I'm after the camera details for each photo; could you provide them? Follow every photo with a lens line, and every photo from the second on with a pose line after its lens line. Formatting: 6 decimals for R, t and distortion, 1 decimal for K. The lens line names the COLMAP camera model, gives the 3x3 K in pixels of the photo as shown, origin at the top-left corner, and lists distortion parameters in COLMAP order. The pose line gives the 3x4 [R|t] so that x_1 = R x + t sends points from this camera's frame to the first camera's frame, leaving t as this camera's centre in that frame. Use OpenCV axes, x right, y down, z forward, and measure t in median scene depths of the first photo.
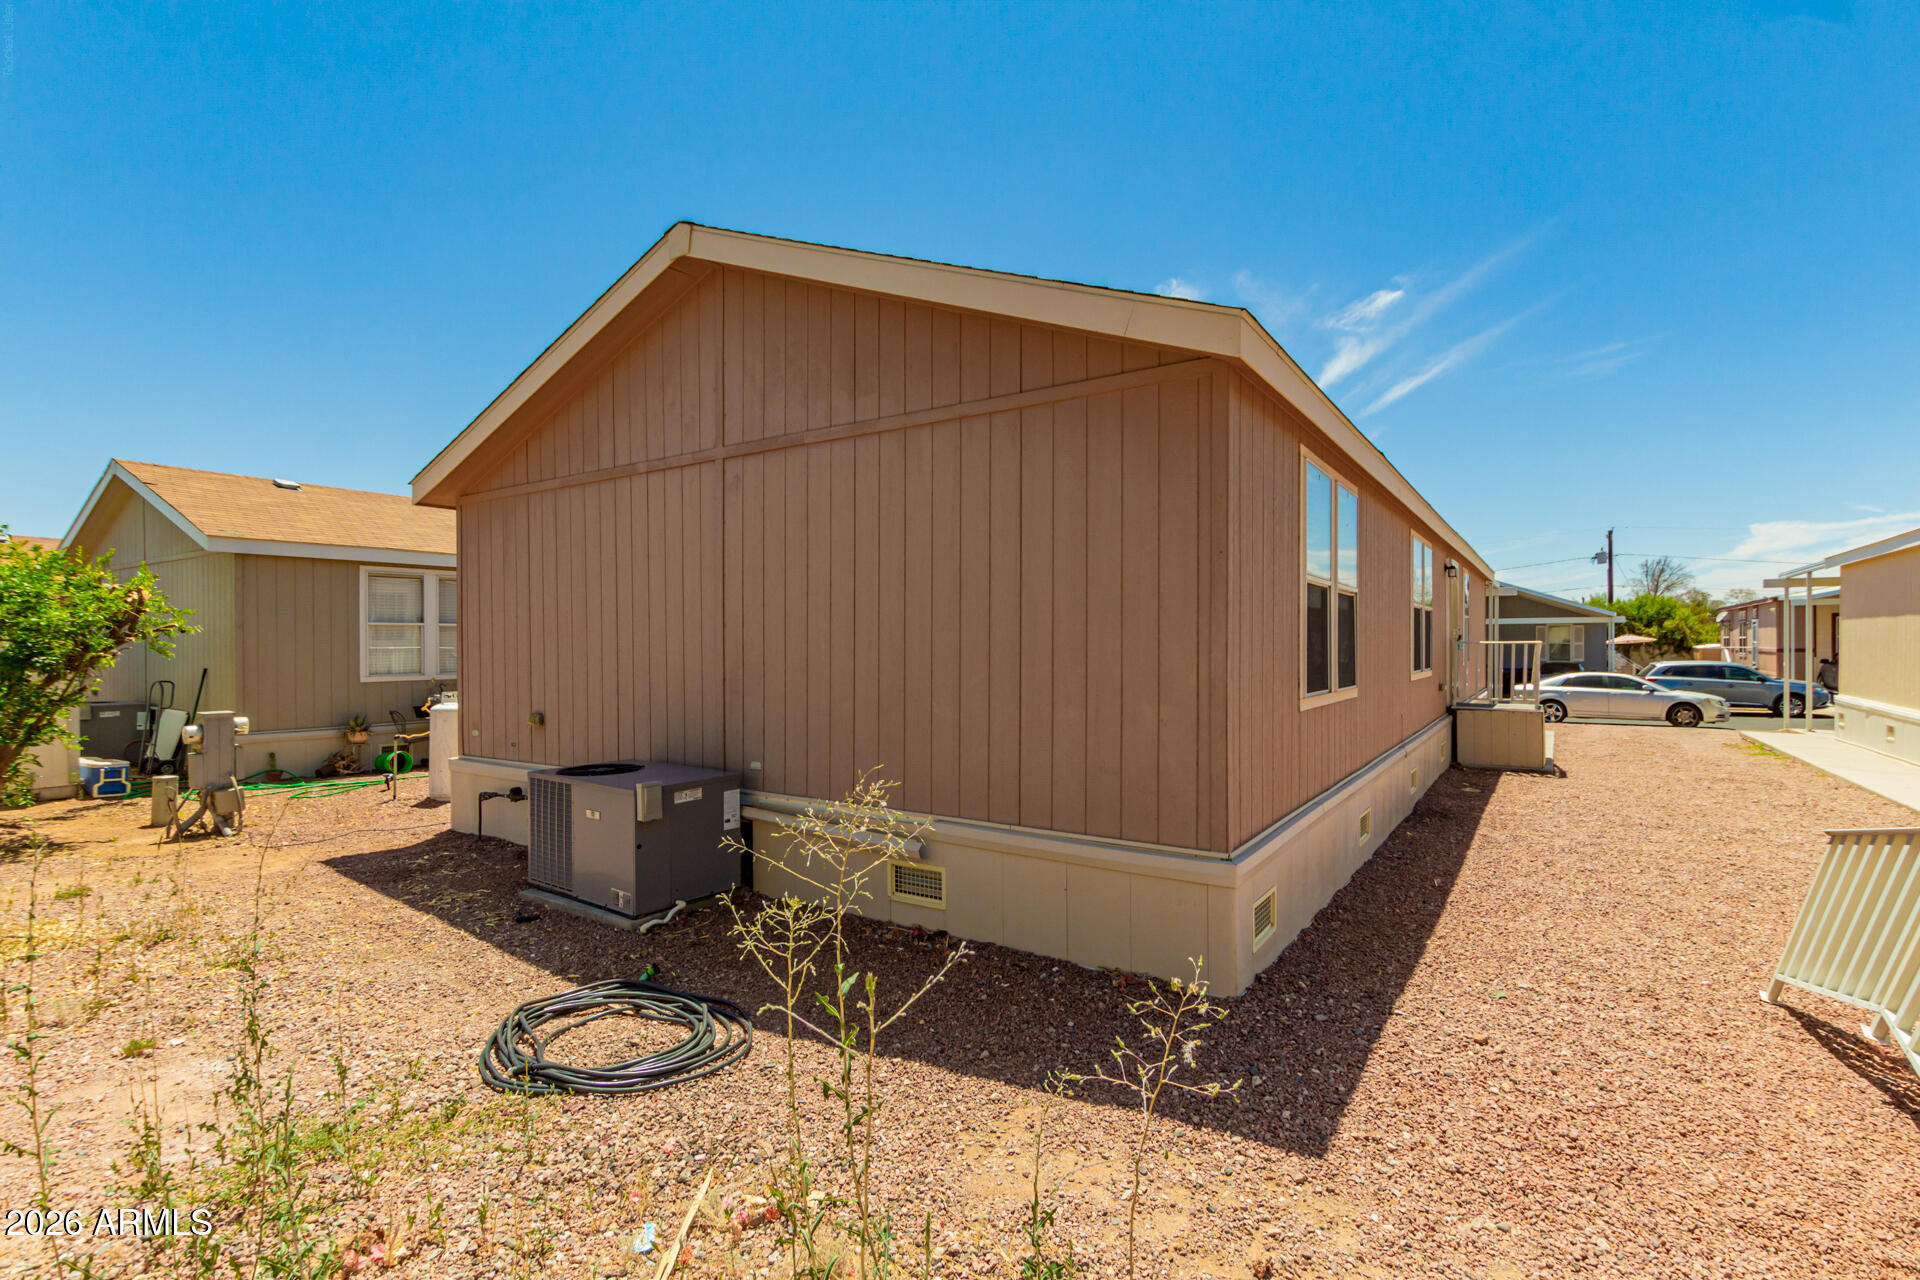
lens RADIAL K [[890.9, 0, 970.8], [0, 890.9, 641.9], [0, 0, 1]] dist [0.004992, -0.004040]
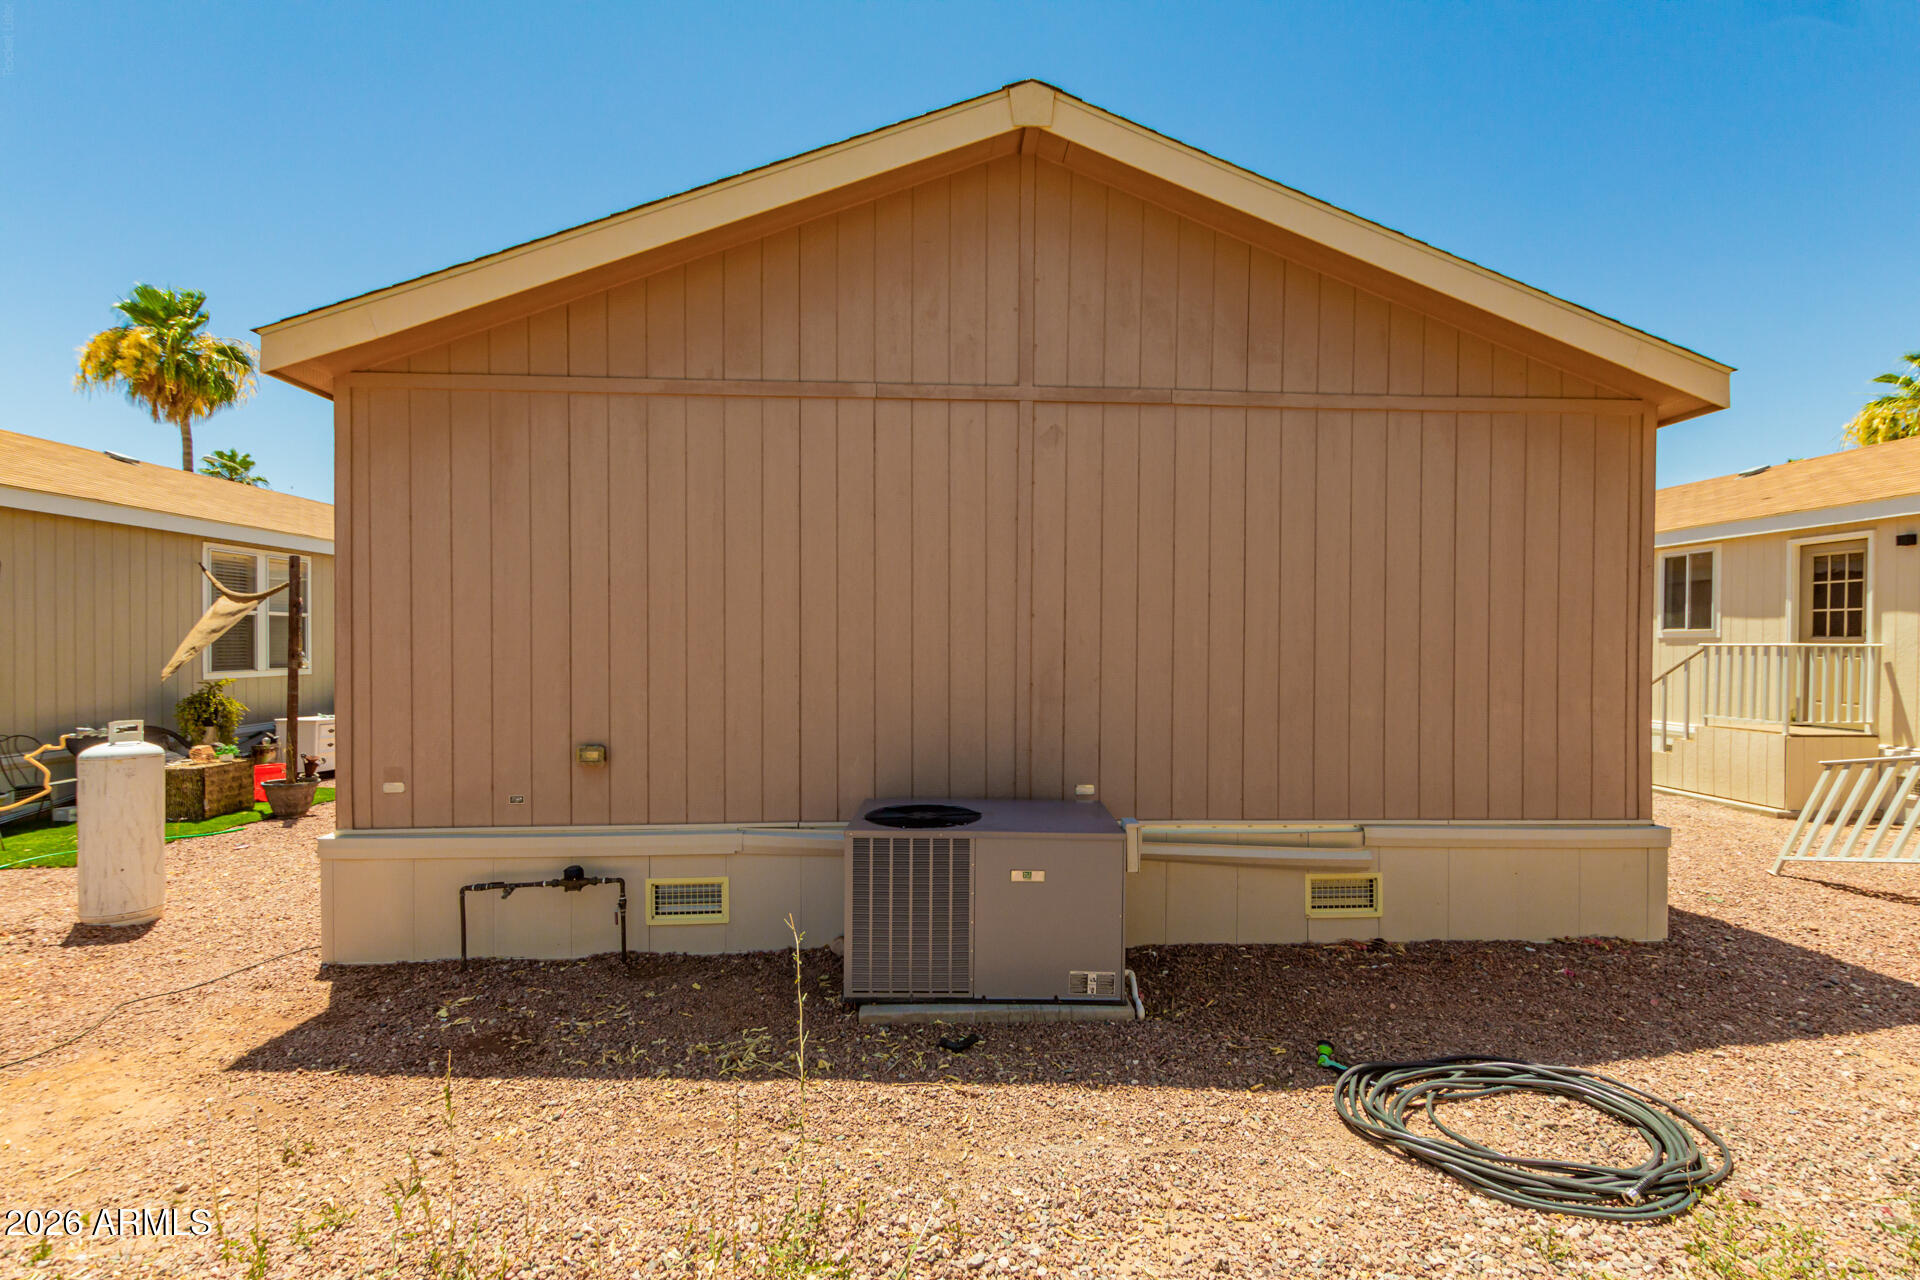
lens RADIAL K [[890.9, 0, 969.8], [0, 890.9, 648.9], [0, 0, 1]] dist [0.004992, -0.004040]
pose [[0.796023, 0.006389, 0.605233, -0.888911], [-0.010170, 0.999944, 0.002821, 0.010968], [-0.605181, -0.008401, 0.796043, 0.460157]]
